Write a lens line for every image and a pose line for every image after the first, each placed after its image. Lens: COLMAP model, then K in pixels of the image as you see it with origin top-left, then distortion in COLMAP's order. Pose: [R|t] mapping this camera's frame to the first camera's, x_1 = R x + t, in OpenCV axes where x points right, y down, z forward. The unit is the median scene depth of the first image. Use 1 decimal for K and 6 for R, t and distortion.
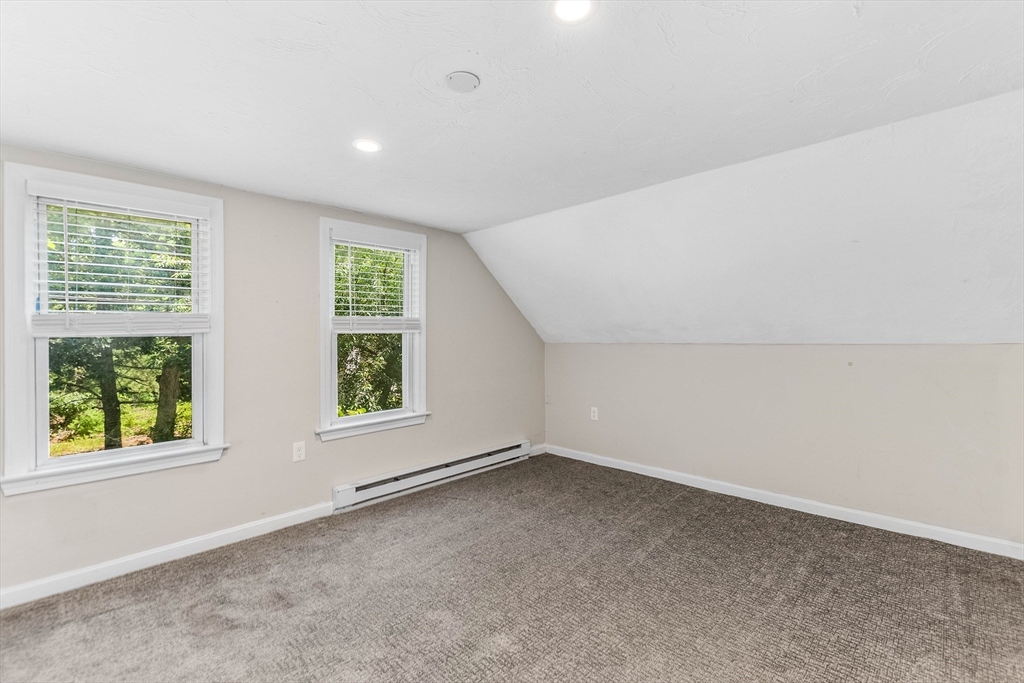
lens RADIAL K [[444.1, 0, 508.0], [0, 444.1, 341.8], [0, 0, 1]] dist [-0.000135, -0.000100]
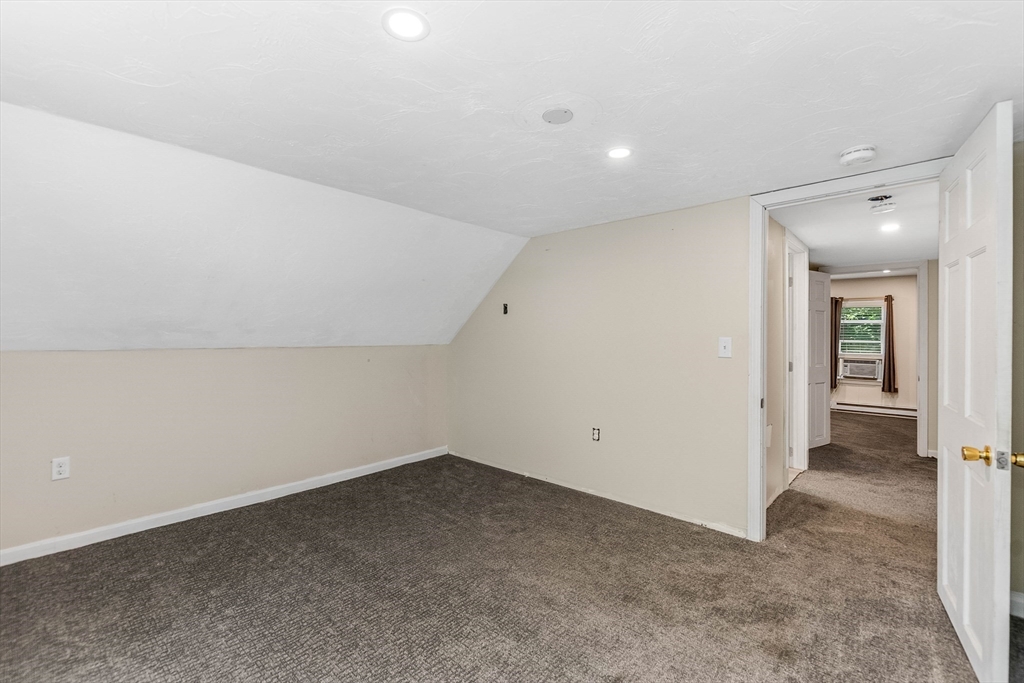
lens RADIAL K [[444.1, 0, 508.0], [0, 444.1, 341.8], [0, 0, 1]] dist [-0.000135, -0.000100]
pose [[-0.050005, 0.003282, 0.998744, -0.551952], [0.010102, 0.999945, -0.002780, -0.000401], [-0.998698, 0.009950, -0.050036, 0.542308]]
